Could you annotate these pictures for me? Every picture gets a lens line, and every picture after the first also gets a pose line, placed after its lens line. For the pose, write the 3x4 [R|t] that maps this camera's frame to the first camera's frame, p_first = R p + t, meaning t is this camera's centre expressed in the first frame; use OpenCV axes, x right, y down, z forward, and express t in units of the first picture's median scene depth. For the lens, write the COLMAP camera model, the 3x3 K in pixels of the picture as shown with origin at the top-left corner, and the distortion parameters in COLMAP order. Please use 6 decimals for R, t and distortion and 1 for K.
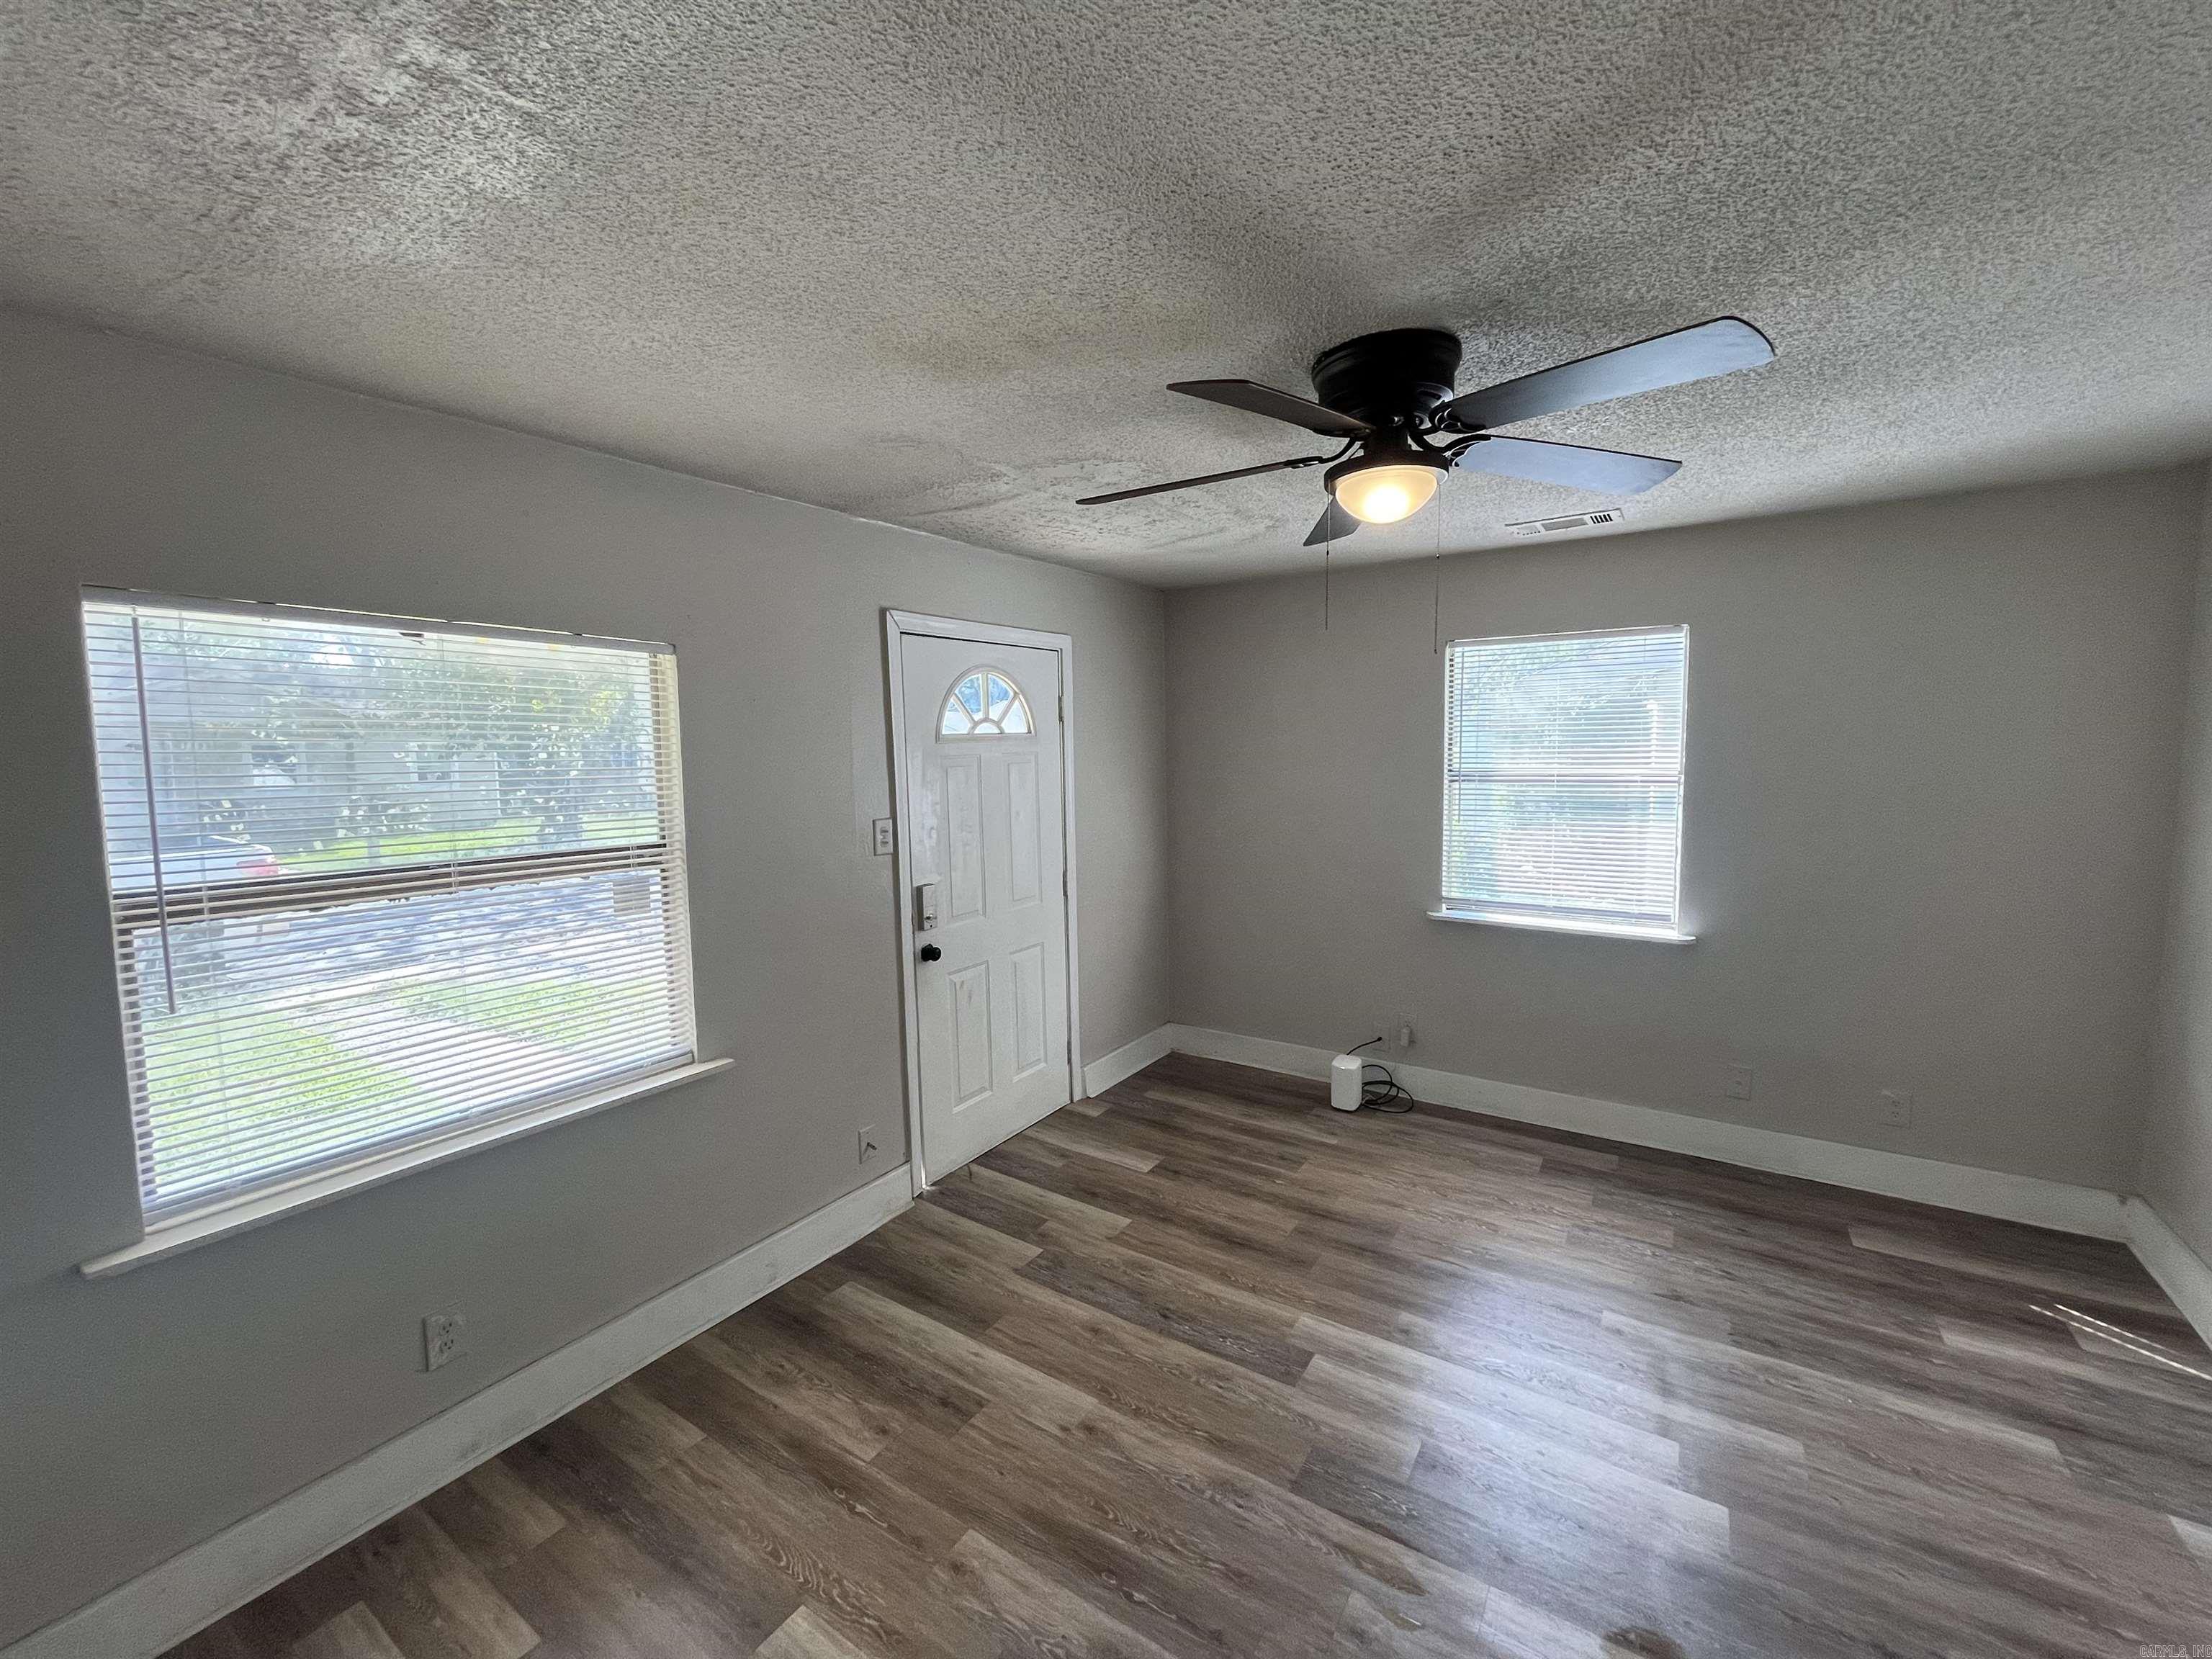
lens RADIAL K [[898.2, 0, 1106.0], [0, 898.2, 829.5], [0, 0, 1]] dist [0.000253, 0.000048]
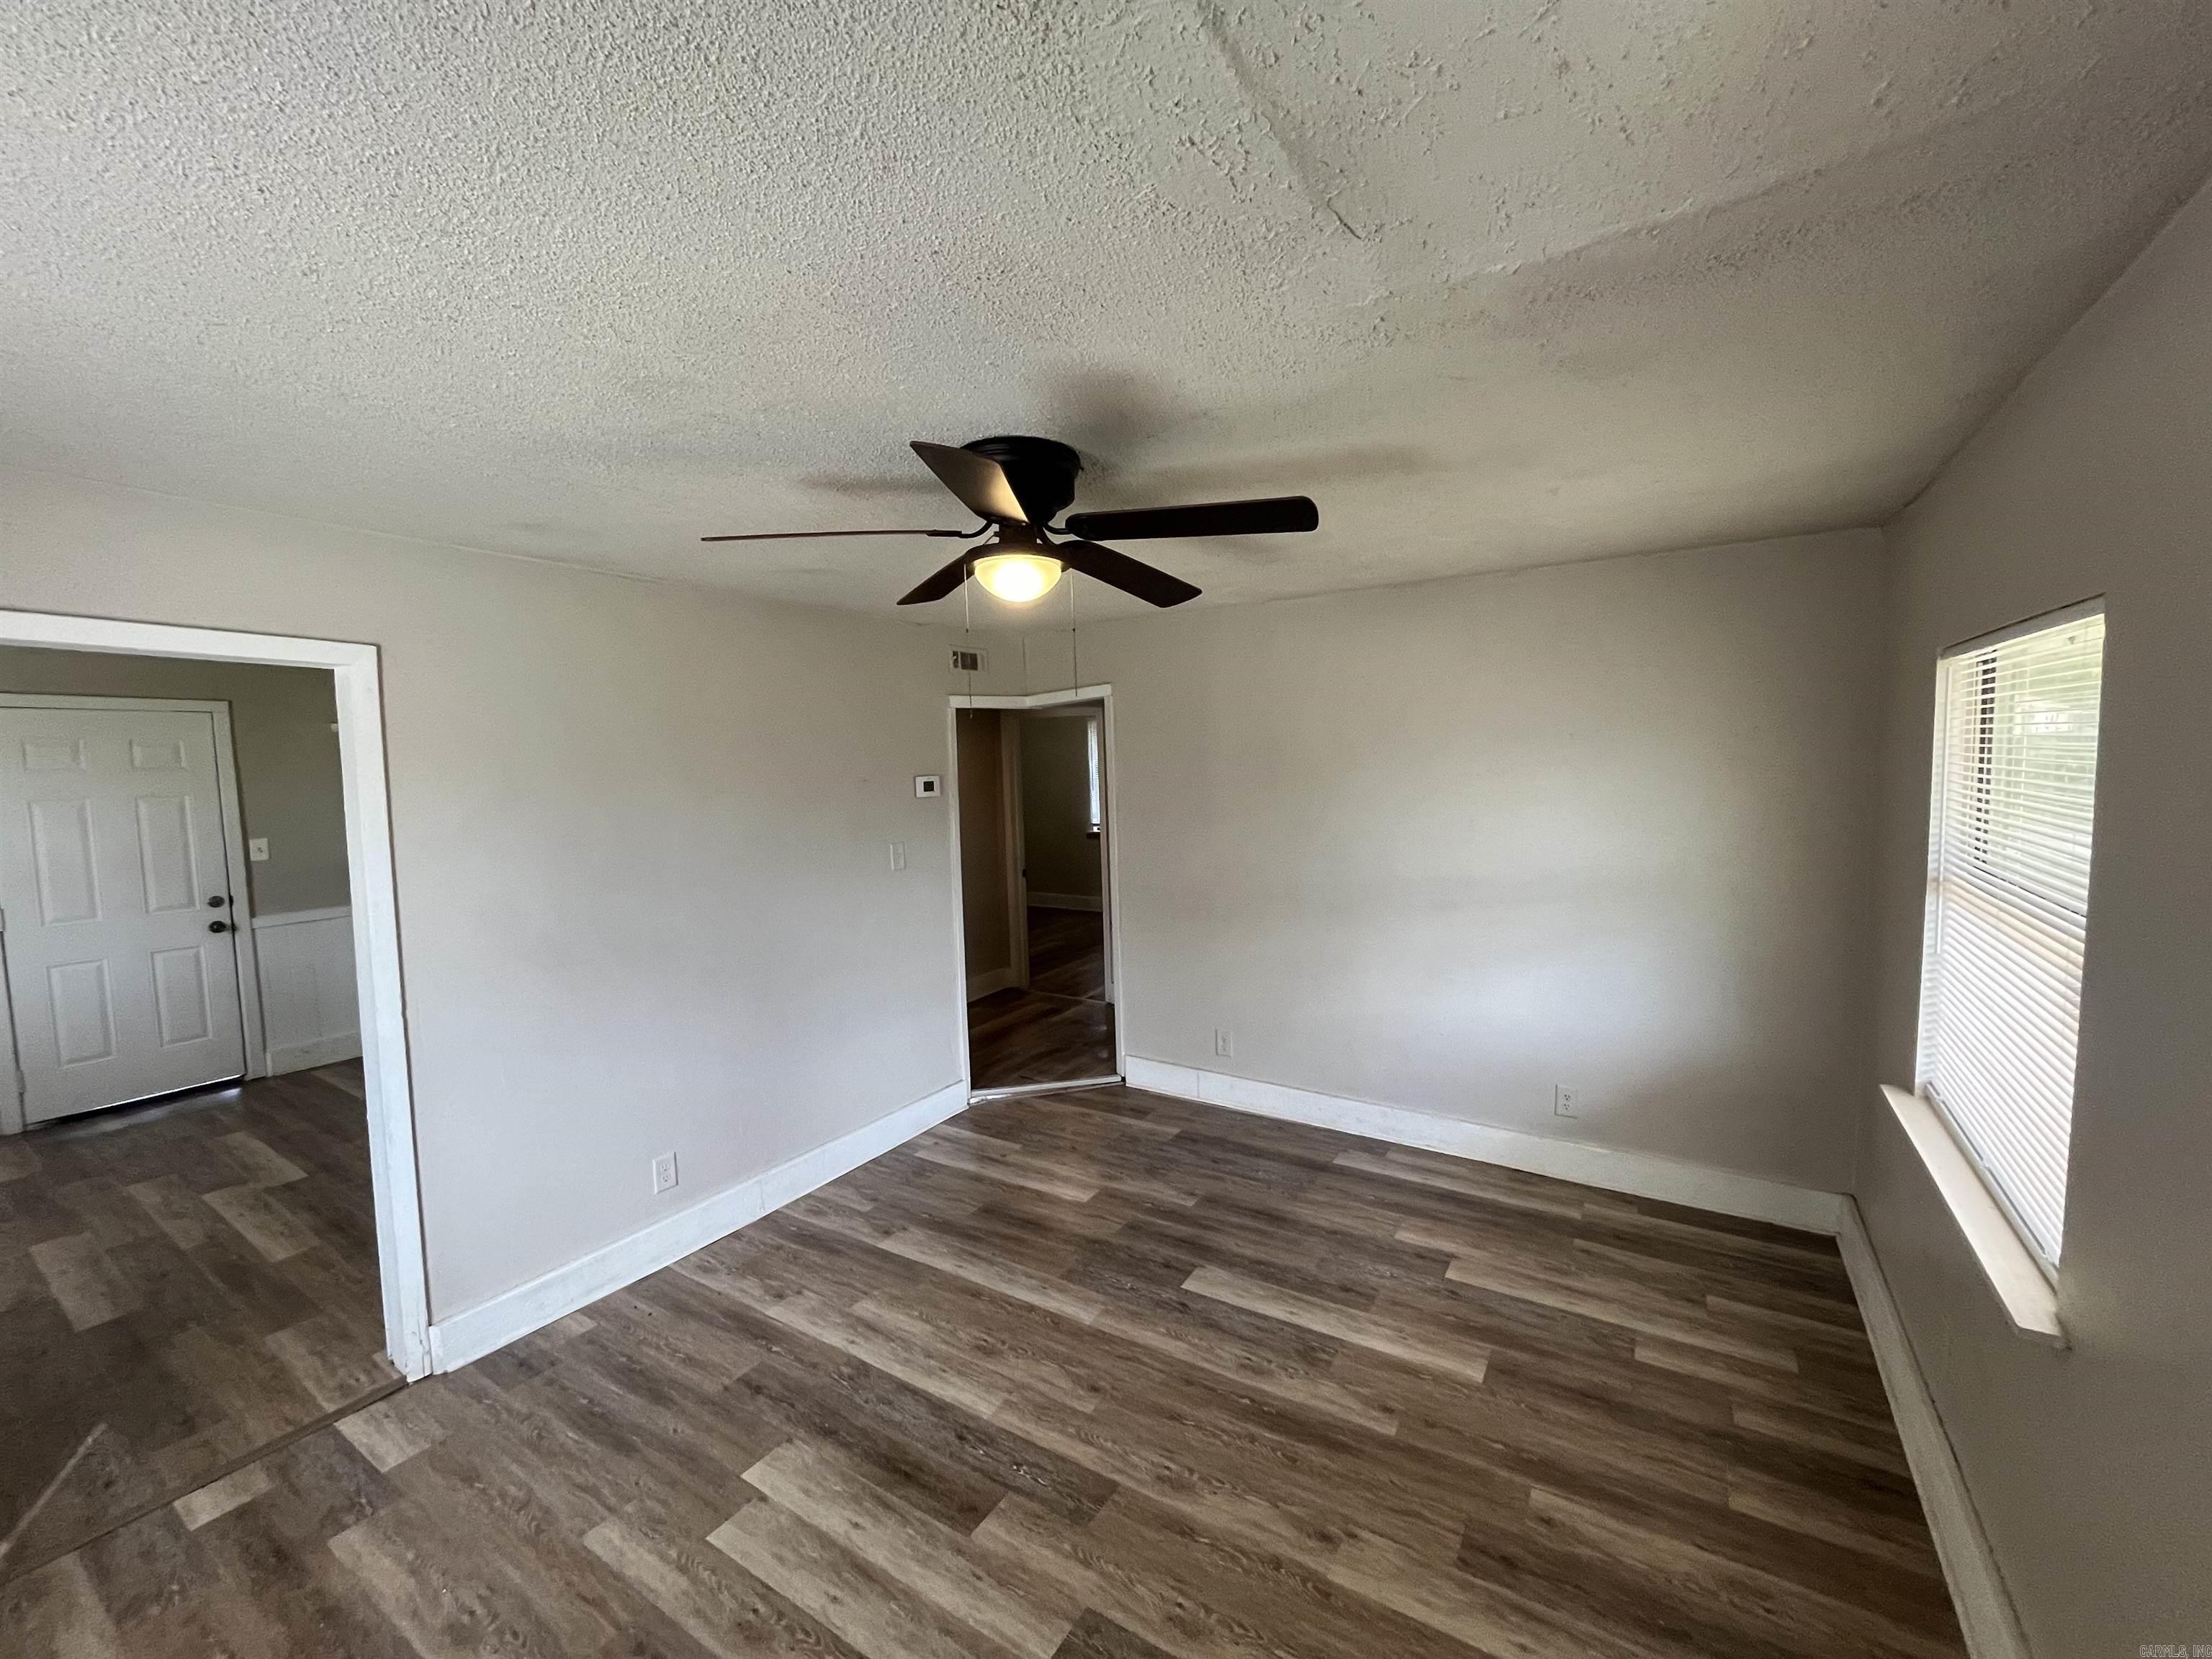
lens RADIAL K [[898.2, 0, 1106.0], [0, 898.2, 829.5], [0, 0, 1]] dist [0.000253, 0.000048]
pose [[-0.999219, 0.038291, -0.009753, 0.192736], [0.036132, 0.985335, 0.166760, -0.207579], [0.015996, 0.166277, -0.985949, 1.849182]]
